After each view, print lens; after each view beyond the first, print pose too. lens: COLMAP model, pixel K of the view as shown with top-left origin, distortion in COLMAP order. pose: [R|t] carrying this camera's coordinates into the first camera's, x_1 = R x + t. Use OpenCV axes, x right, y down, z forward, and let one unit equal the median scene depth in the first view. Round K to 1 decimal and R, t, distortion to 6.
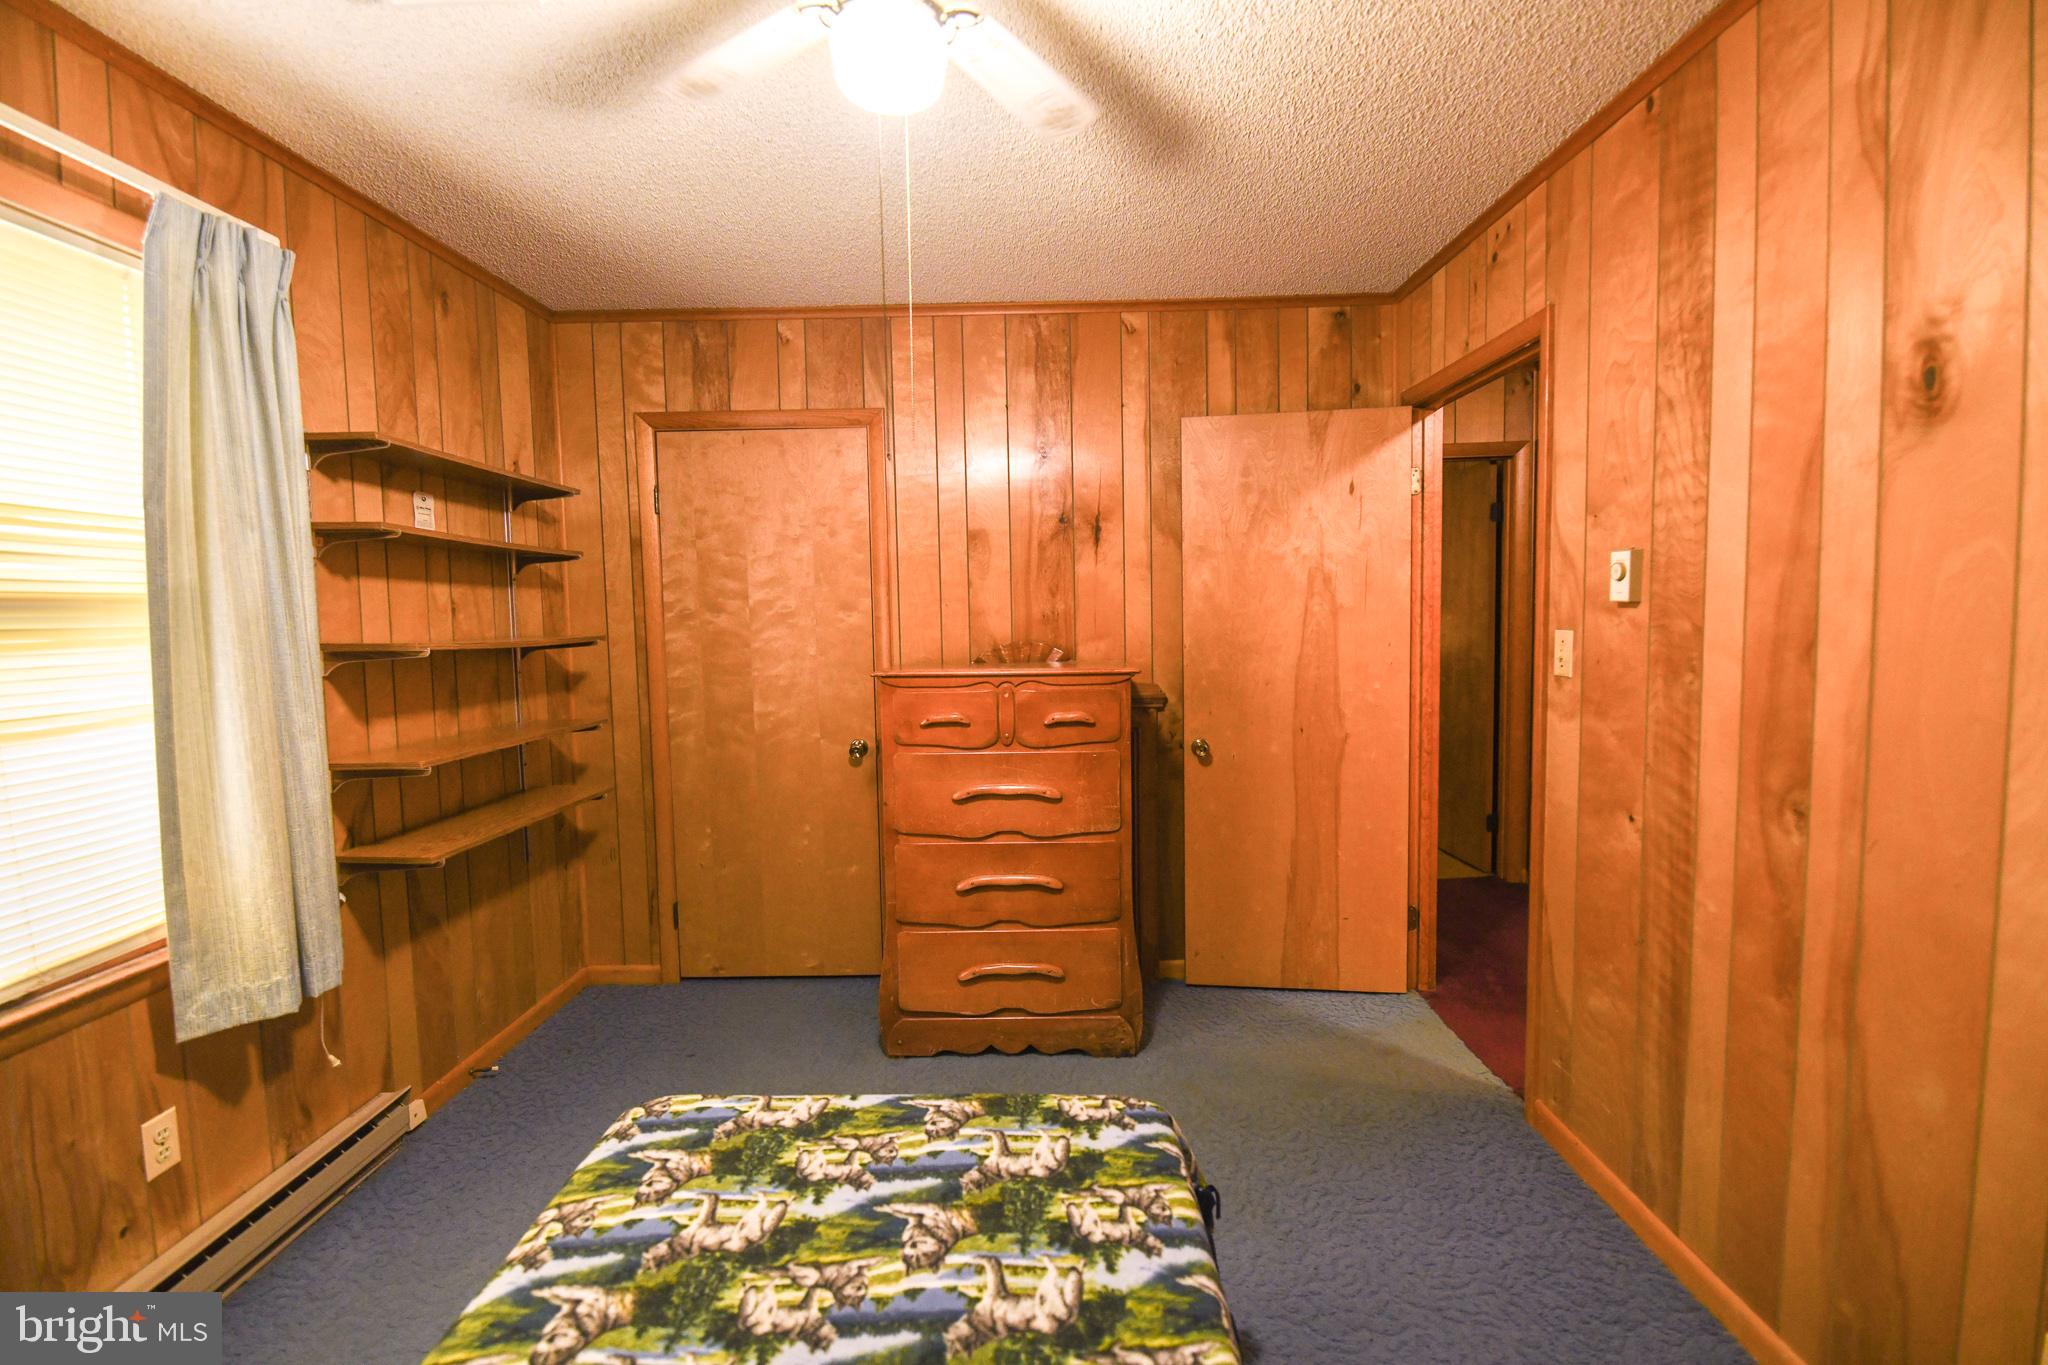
lens RADIAL K [[893.7, 0, 1022.3], [0, 893.7, 670.7], [0, 0, 1]] dist [0.003825, -0.010179]
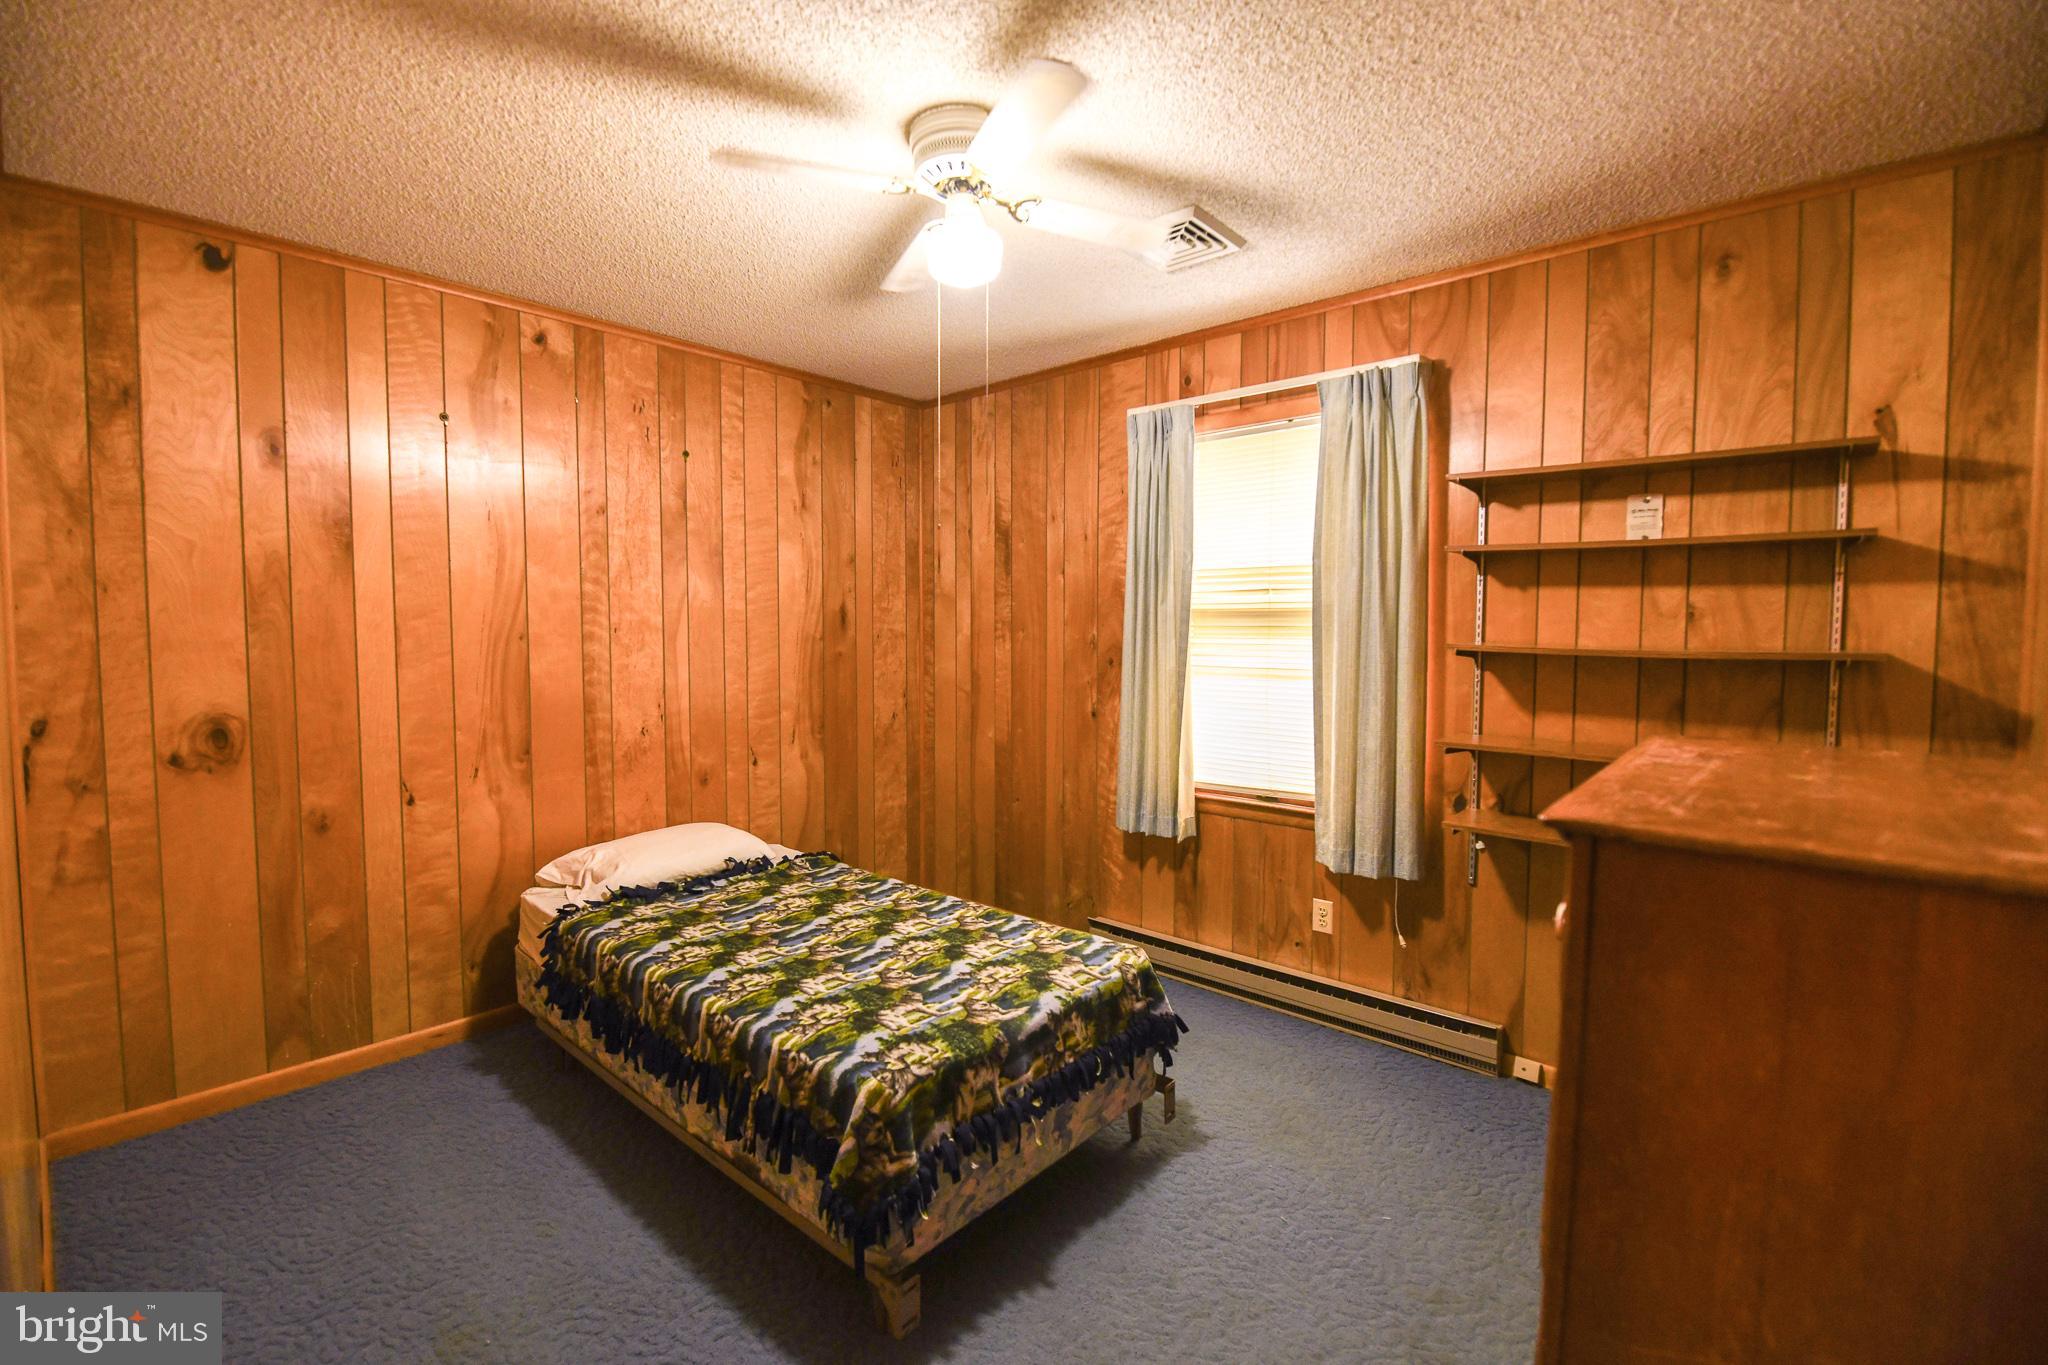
lens RADIAL K [[893.7, 0, 1022.3], [0, 893.7, 670.7], [0, 0, 1]] dist [0.003825, -0.010179]
pose [[-0.655539, 0.049090, -0.753564, 0.749260], [-0.045799, 0.993463, 0.104560, -0.115282], [0.753772, 0.103055, -0.649005, 1.647510]]
